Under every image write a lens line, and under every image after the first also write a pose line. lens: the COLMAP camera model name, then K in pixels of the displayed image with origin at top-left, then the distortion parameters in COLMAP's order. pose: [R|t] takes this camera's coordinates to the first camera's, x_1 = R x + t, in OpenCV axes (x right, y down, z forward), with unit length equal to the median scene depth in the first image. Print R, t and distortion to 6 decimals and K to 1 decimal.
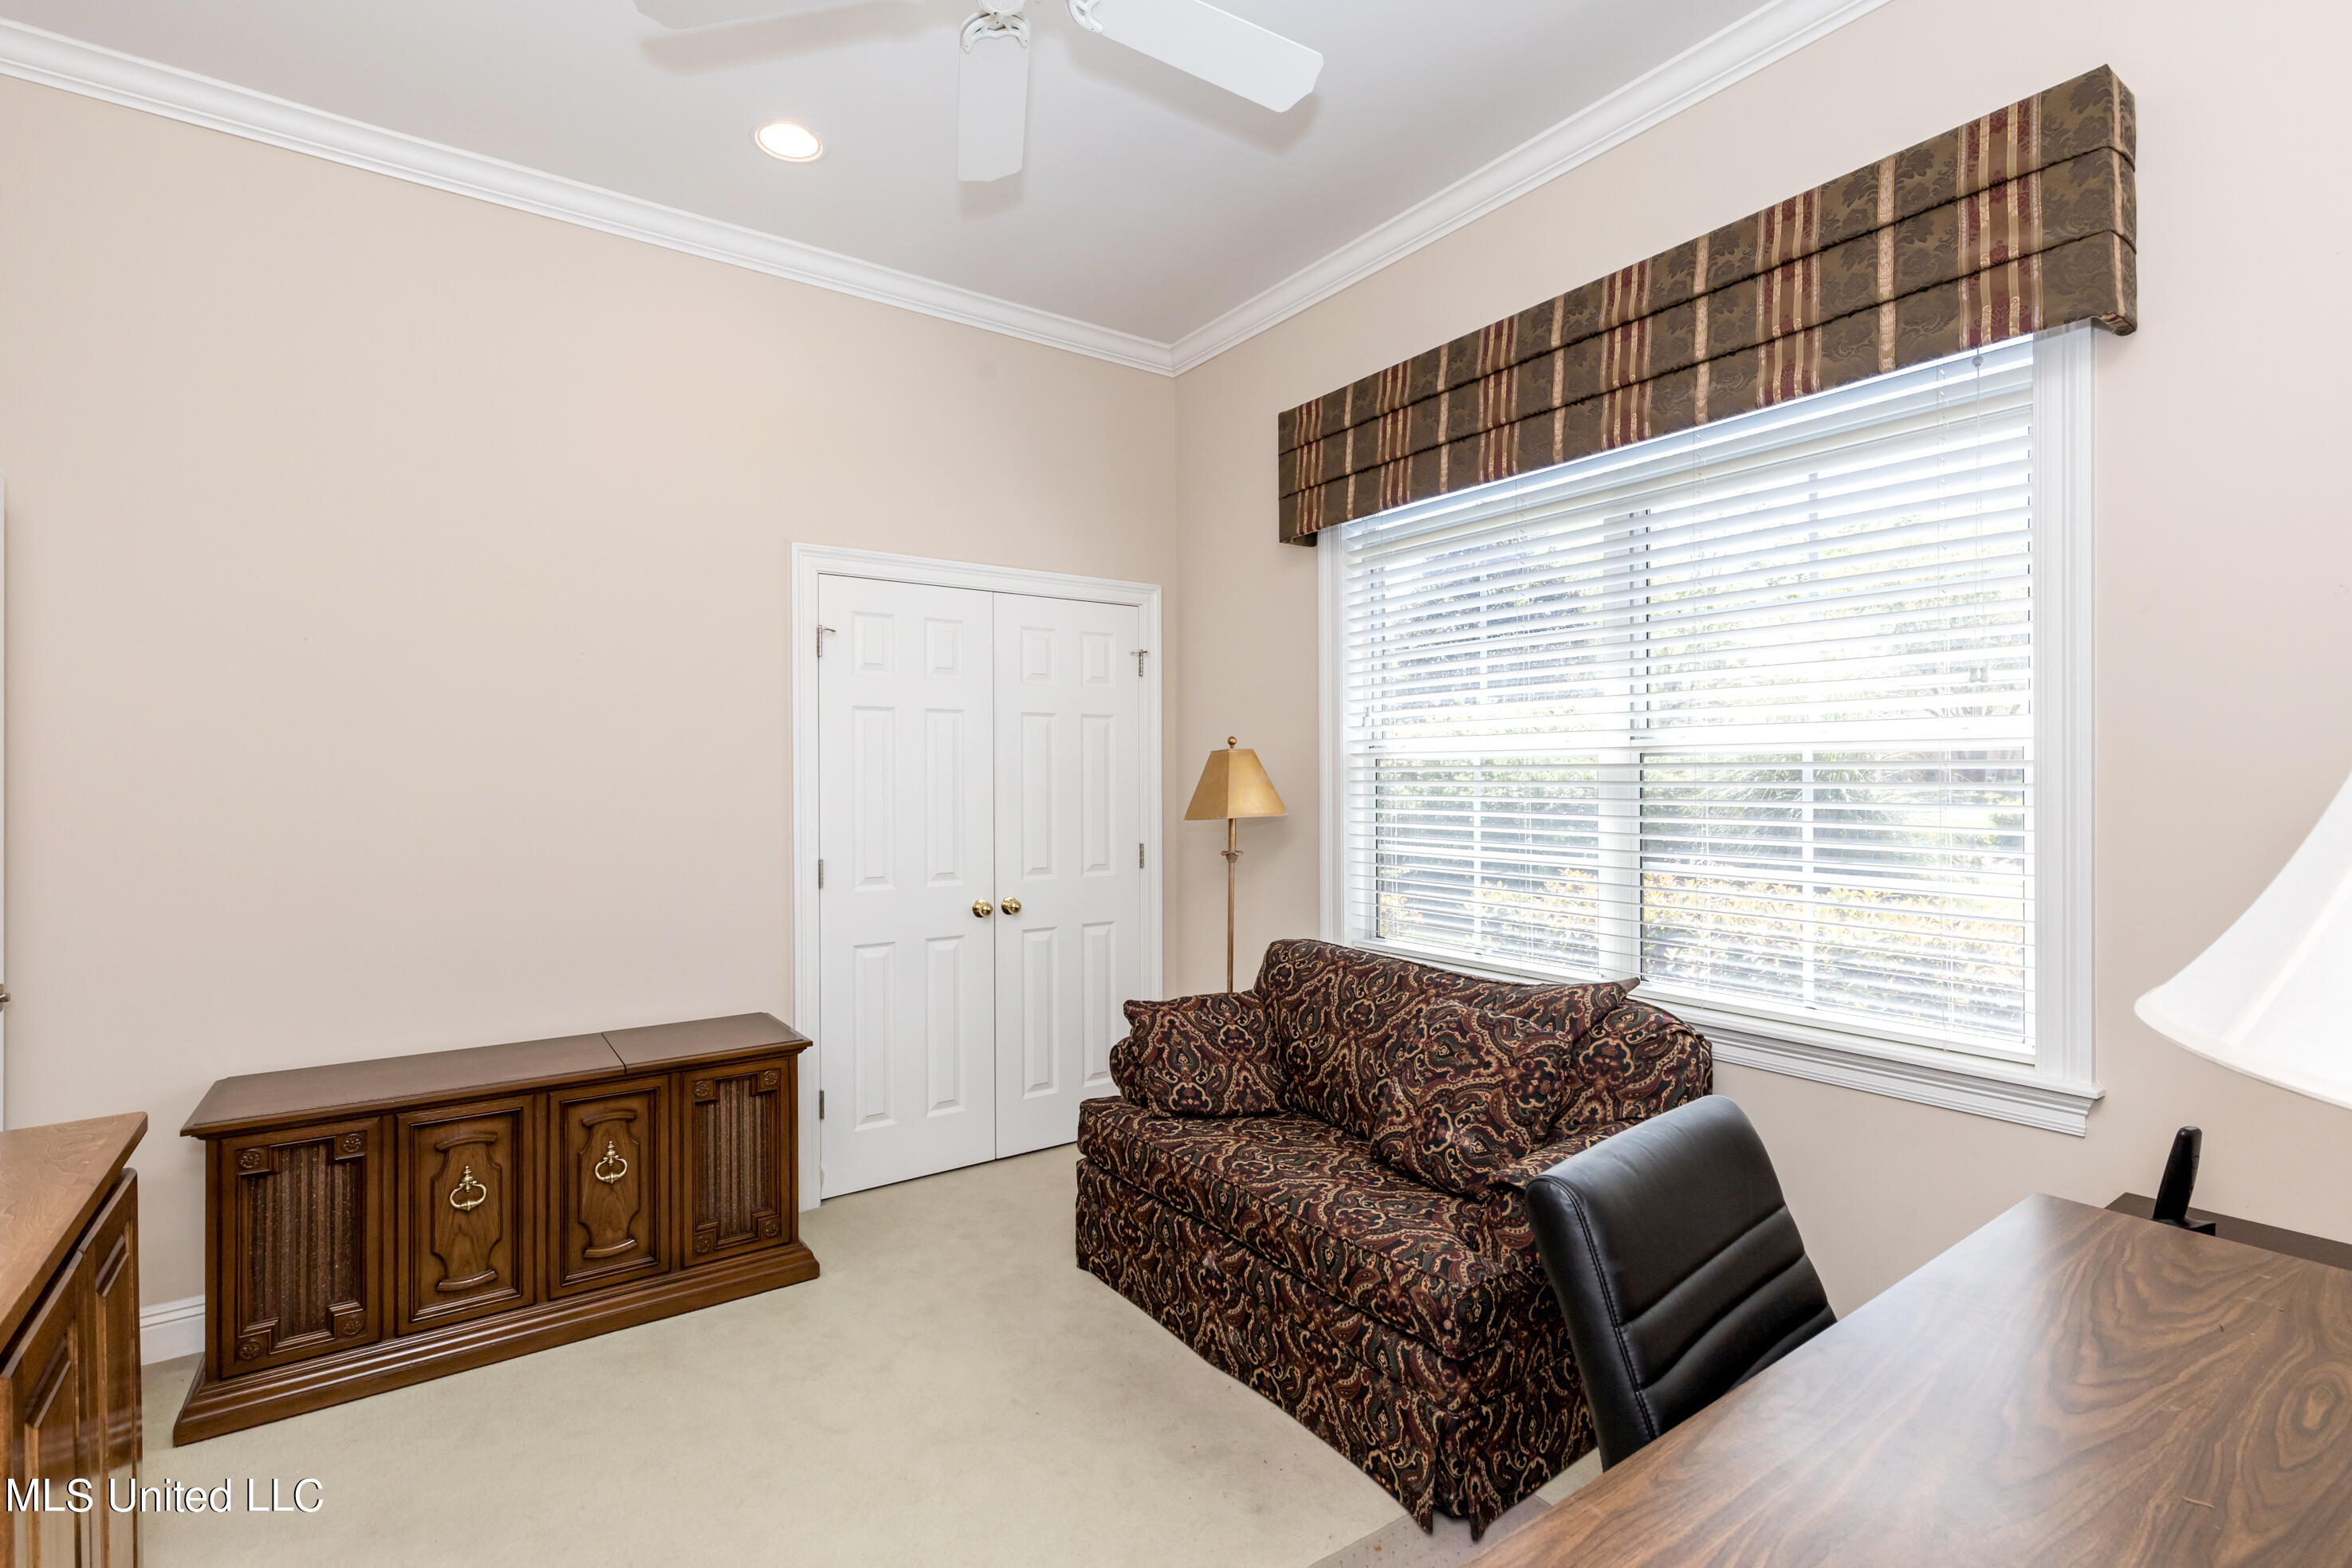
lens RADIAL K [[1069.9, 0, 1154.5], [0, 1069.9, 785.1], [0, 0, 1]] dist [-0.000290, -0.000219]
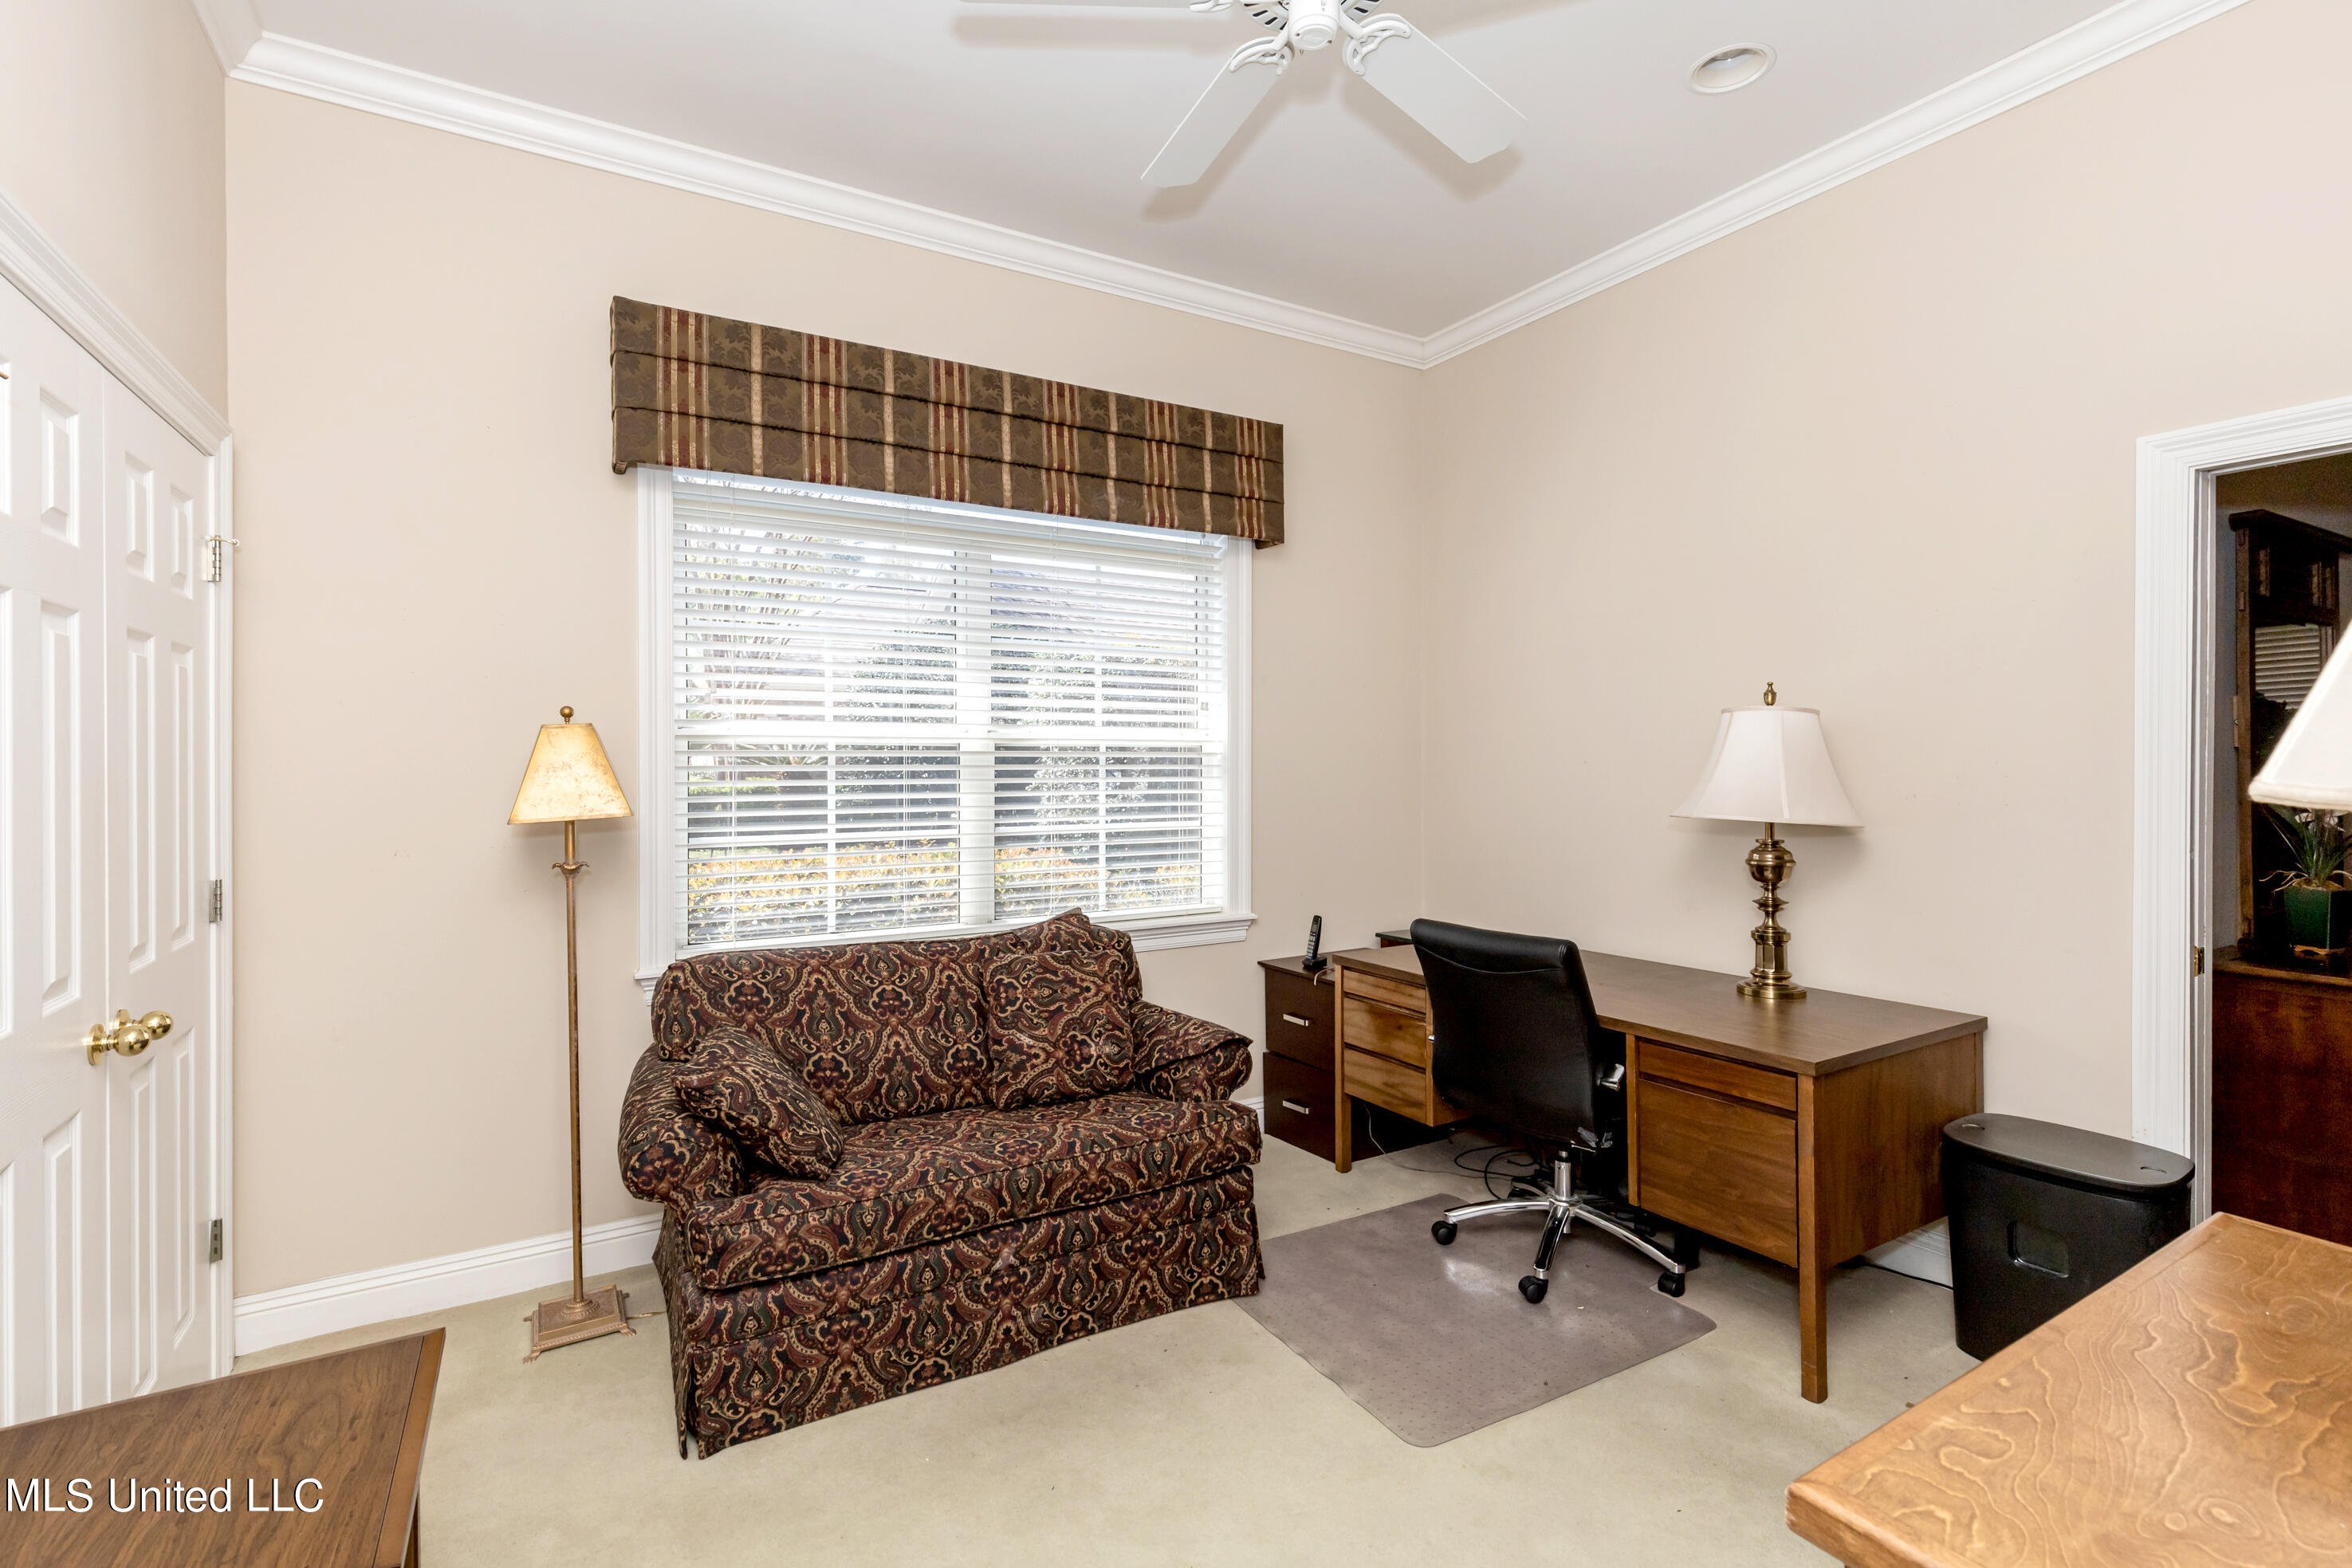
lens RADIAL K [[1069.9, 0, 1160.0], [0, 1069.9, 764.4], [0, 0, 1]] dist [-0.000290, -0.000219]
pose [[0.086813, -0.001784, 0.996223, -0.910399], [0.009600, 0.999953, 0.000954, -0.003612], [-0.996178, 0.009481, 0.086826, 0.779094]]
